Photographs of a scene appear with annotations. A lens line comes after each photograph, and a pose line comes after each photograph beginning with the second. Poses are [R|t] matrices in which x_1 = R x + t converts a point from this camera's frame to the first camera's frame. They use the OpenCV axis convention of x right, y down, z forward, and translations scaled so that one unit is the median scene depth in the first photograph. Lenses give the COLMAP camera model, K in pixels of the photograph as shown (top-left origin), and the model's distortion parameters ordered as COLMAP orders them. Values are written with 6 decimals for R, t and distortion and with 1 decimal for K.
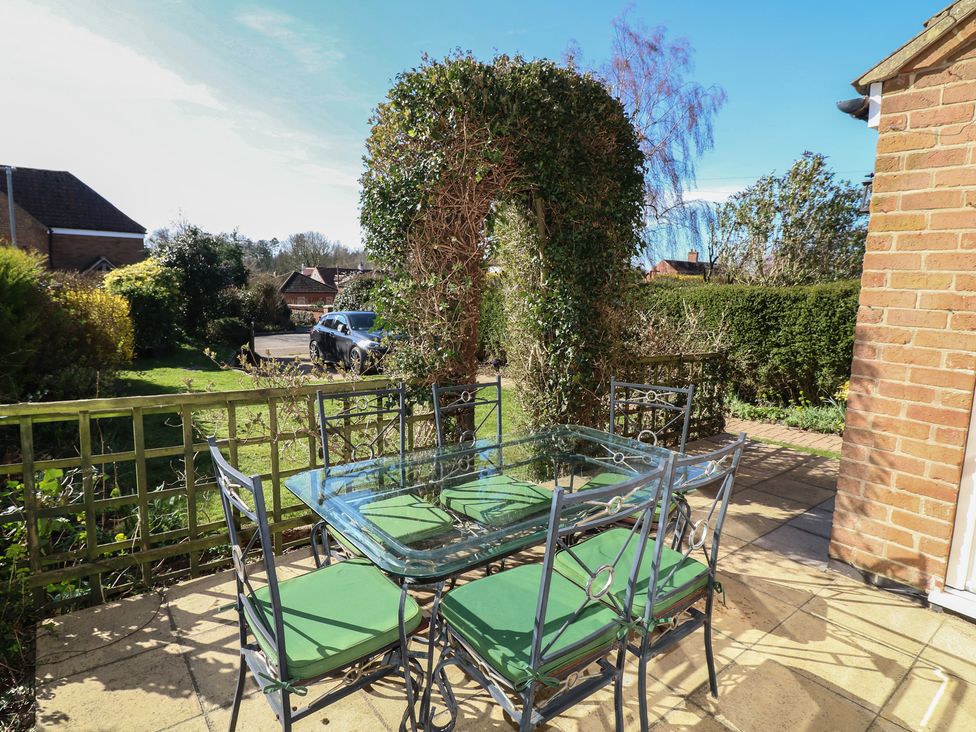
lens RADIAL K [[520.0, 0, 483.7], [0, 520.0, 352.5], [0, 0, 1]] dist [-0.001429, -0.012080]
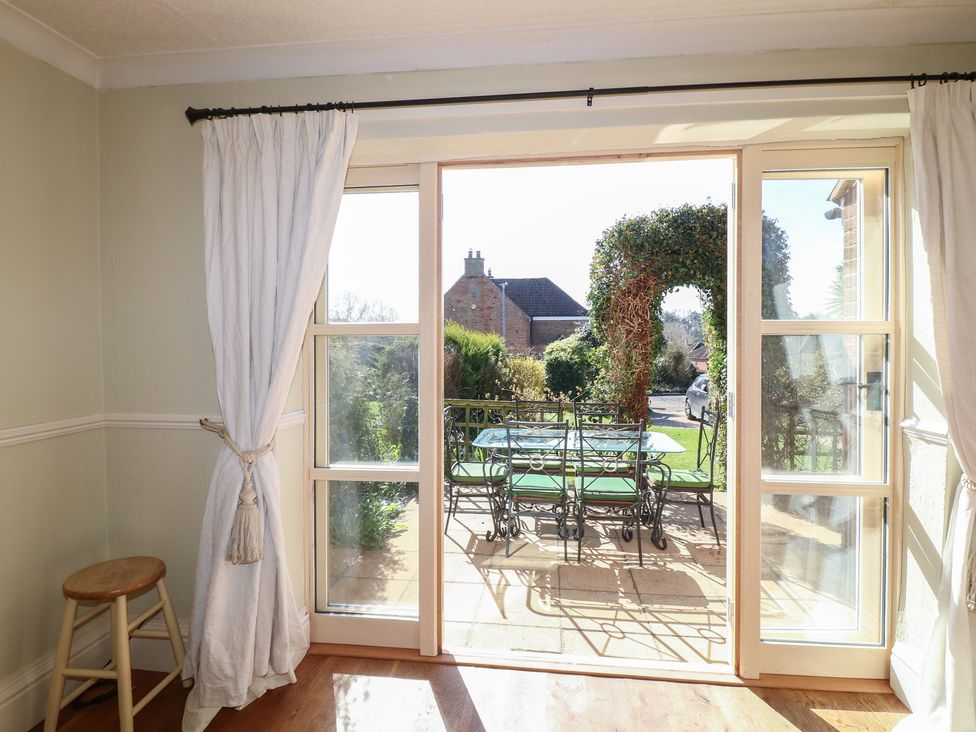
lens RADIAL K [[520.0, 0, 483.7], [0, 520.0, 352.5], [0, 0, 1]] dist [-0.001429, -0.012080]
pose [[0.670084, -0.019570, -0.742027, 0.262469], [-0.077469, 0.992350, -0.096130, 0.021921], [0.738232, 0.121900, 0.663441, -0.126576]]
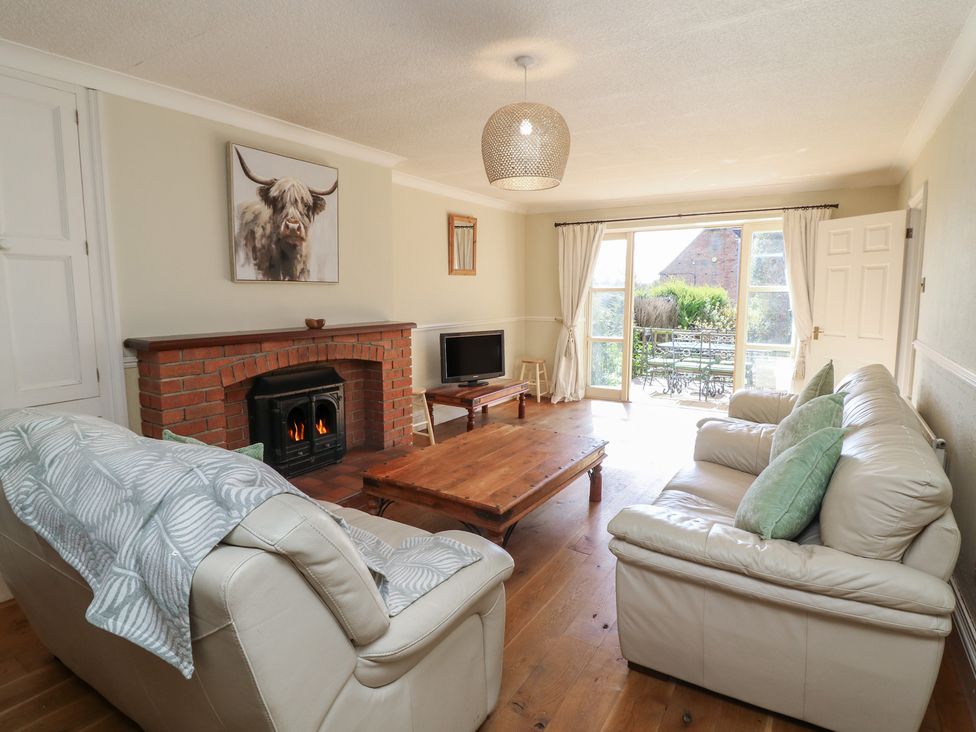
lens RADIAL K [[533.0, 0, 486.0], [0, 533.0, 349.2], [0, 0, 1]] dist [-0.002767, -0.002493]
pose [[0.284031, 0.066054, -0.956537, 0.727764], [-0.122723, 0.991923, 0.032056, 0.072638], [0.950929, 0.108284, 0.289844, -0.381369]]
